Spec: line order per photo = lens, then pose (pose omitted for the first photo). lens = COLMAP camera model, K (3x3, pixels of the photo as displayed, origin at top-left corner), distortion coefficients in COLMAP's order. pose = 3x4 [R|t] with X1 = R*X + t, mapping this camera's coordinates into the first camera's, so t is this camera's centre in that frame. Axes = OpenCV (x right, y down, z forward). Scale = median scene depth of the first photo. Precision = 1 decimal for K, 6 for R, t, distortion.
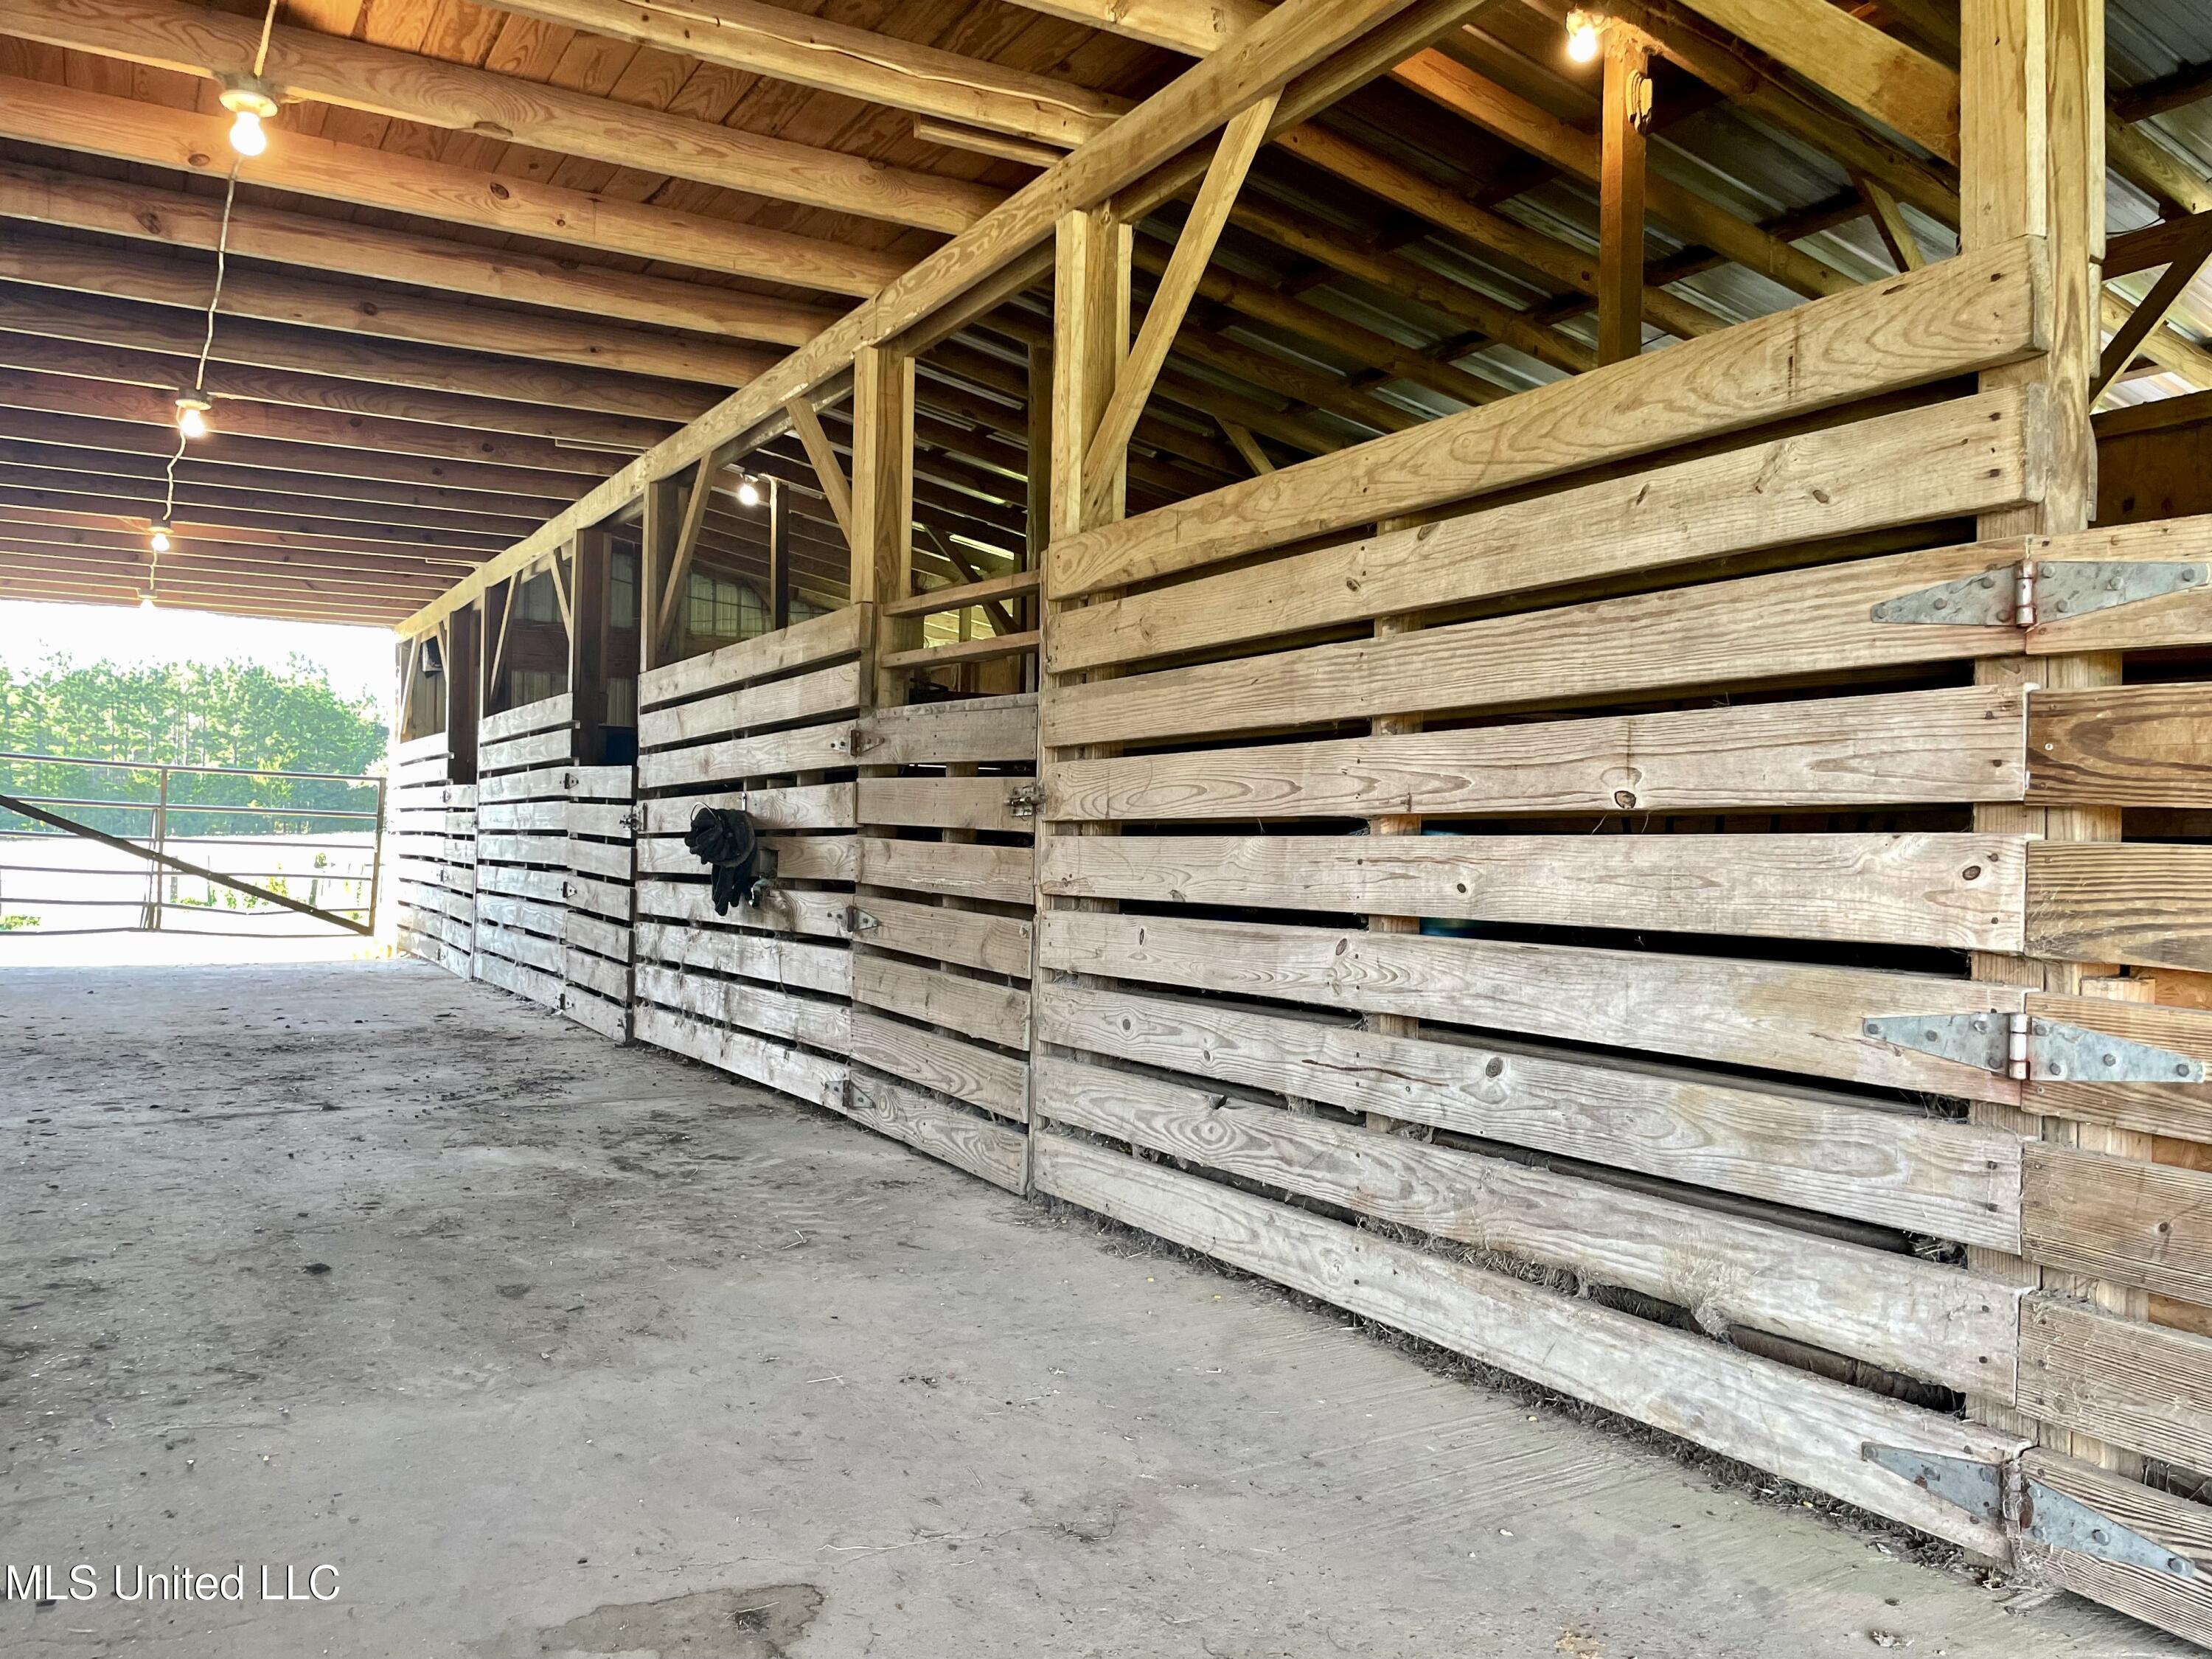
lens RADIAL K [[1717.4, 0, 1111.1], [0, 1717.4, 816.8], [0, 0, 1]] dist [0.084855, -0.069263]
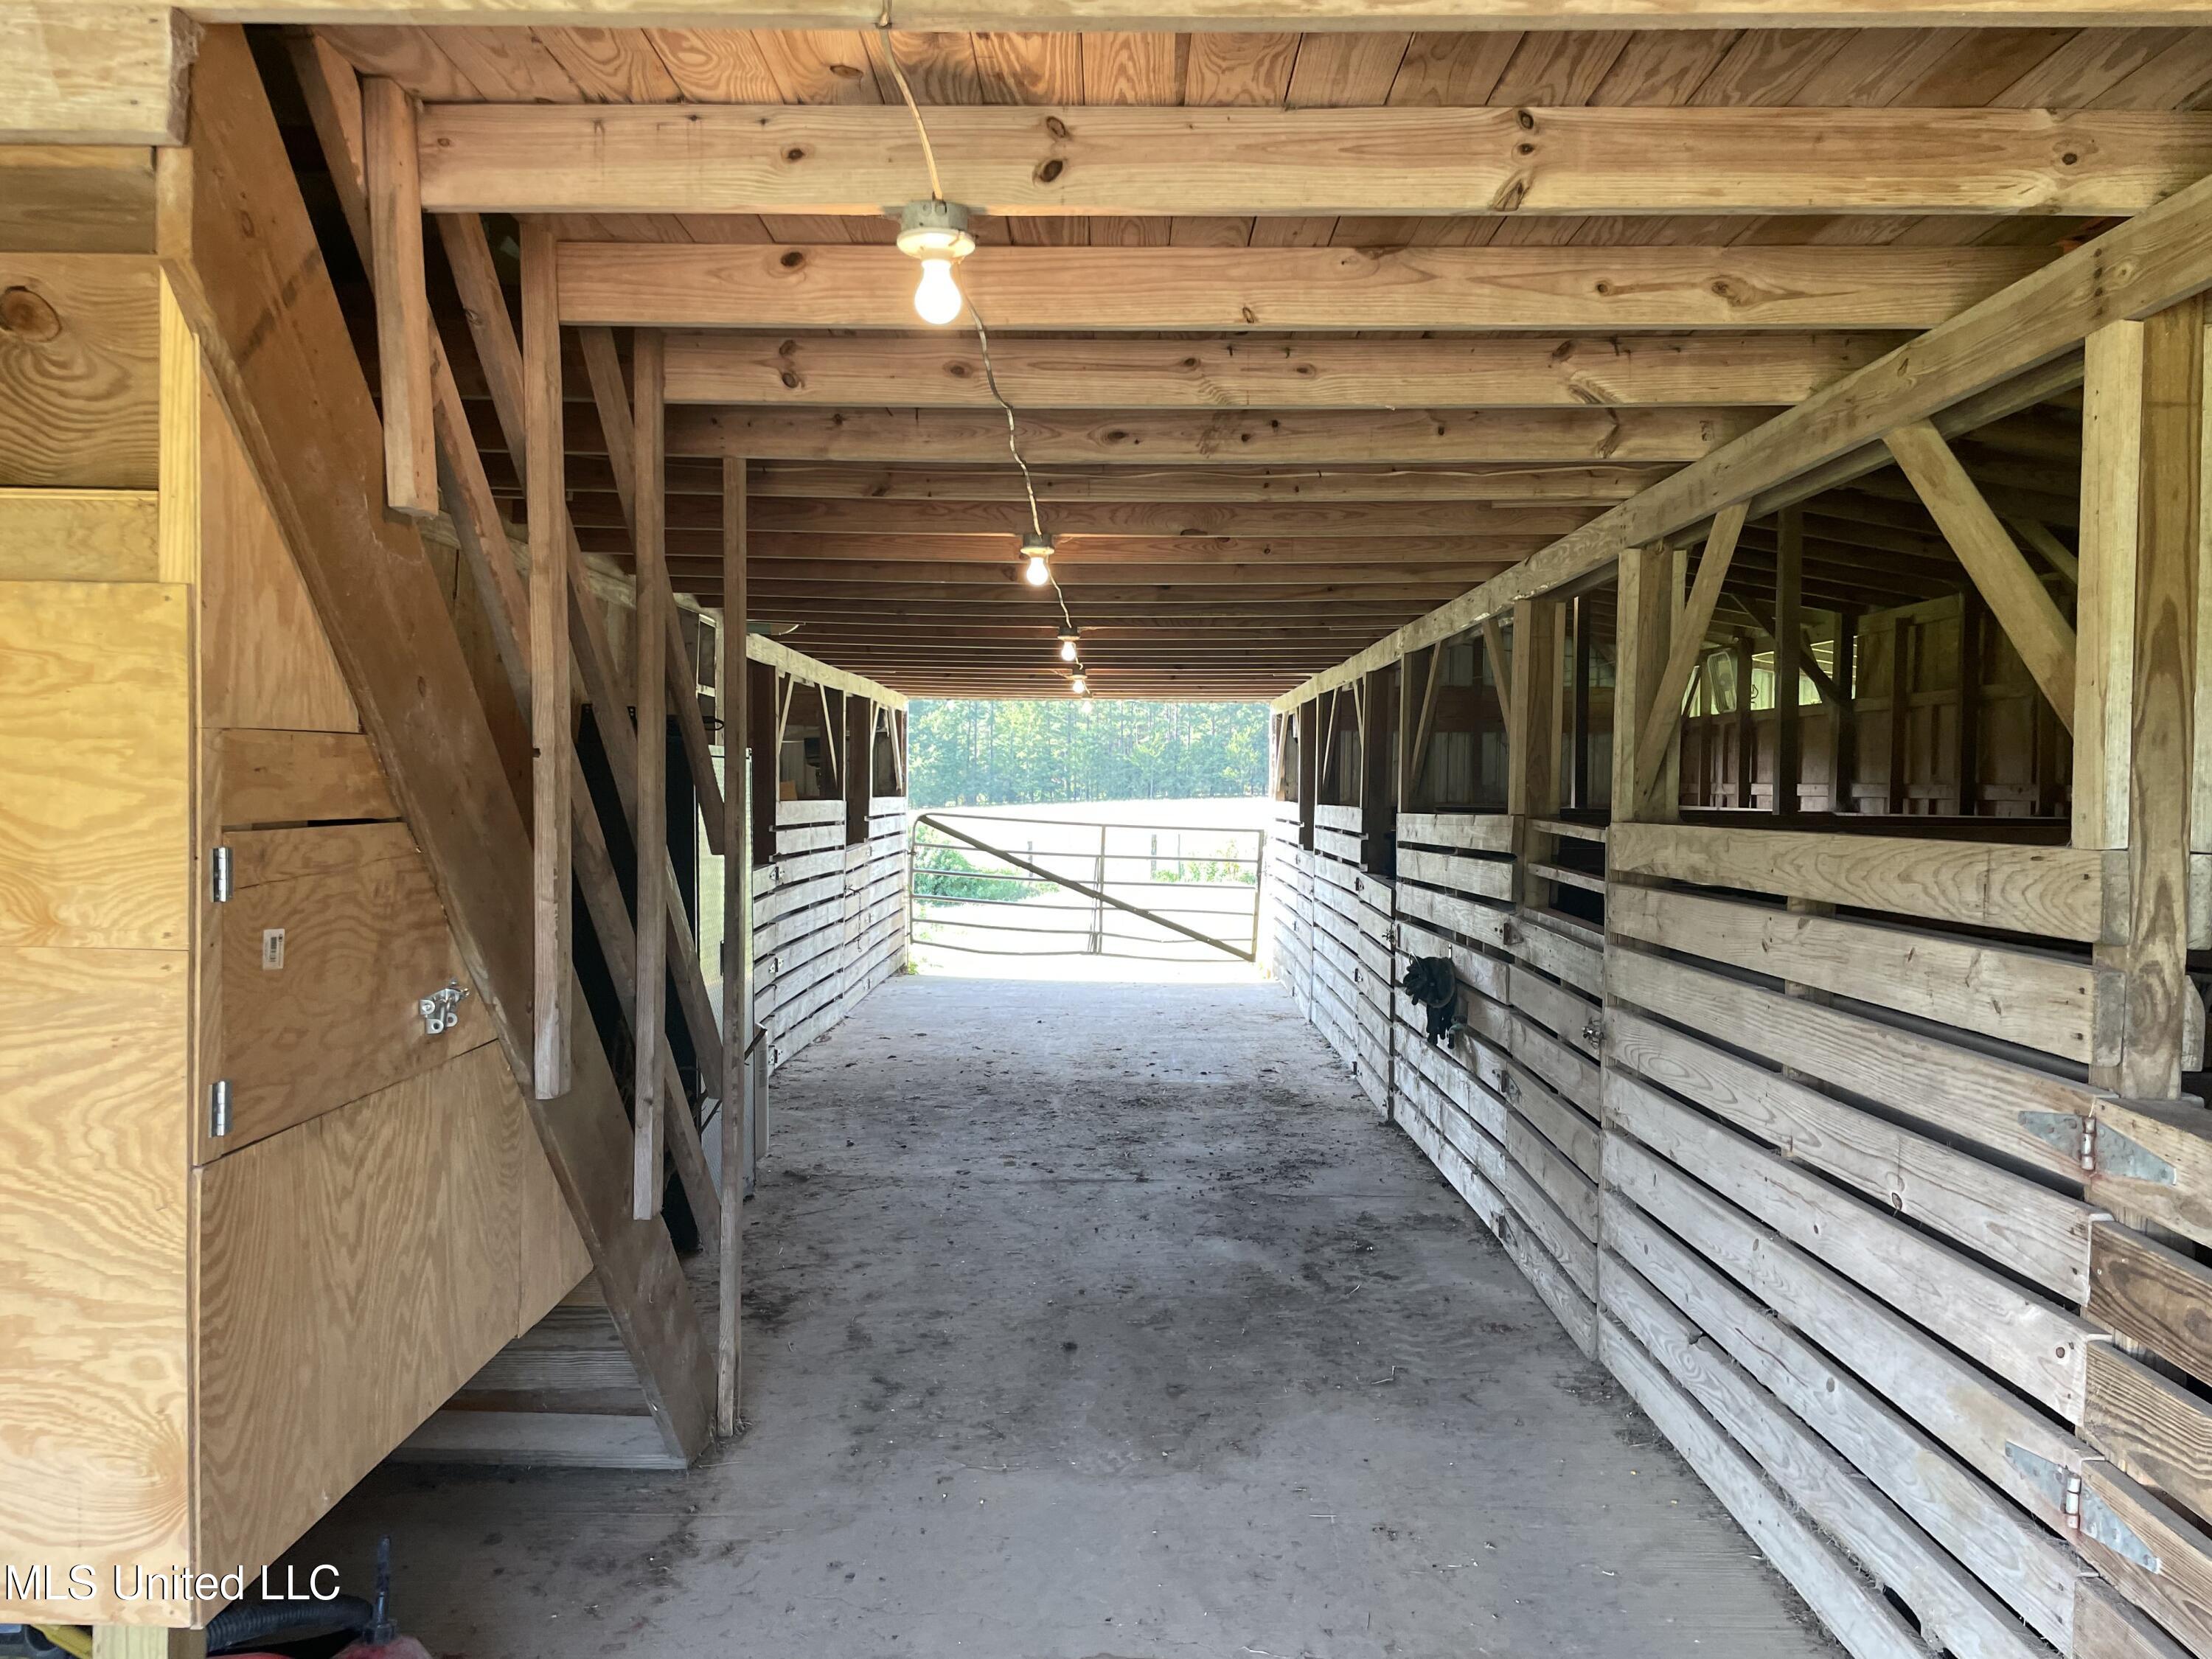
lens RADIAL K [[1717.4, 0, 1100.4], [0, 1717.4, 832.0], [0, 0, 1]] dist [0.084855, -0.069263]
pose [[0.860802, 0.009639, -0.508848, 0.220370], [0.008597, 0.999403, 0.033475, -0.159586], [0.508867, -0.033190, 0.860205, -0.172907]]
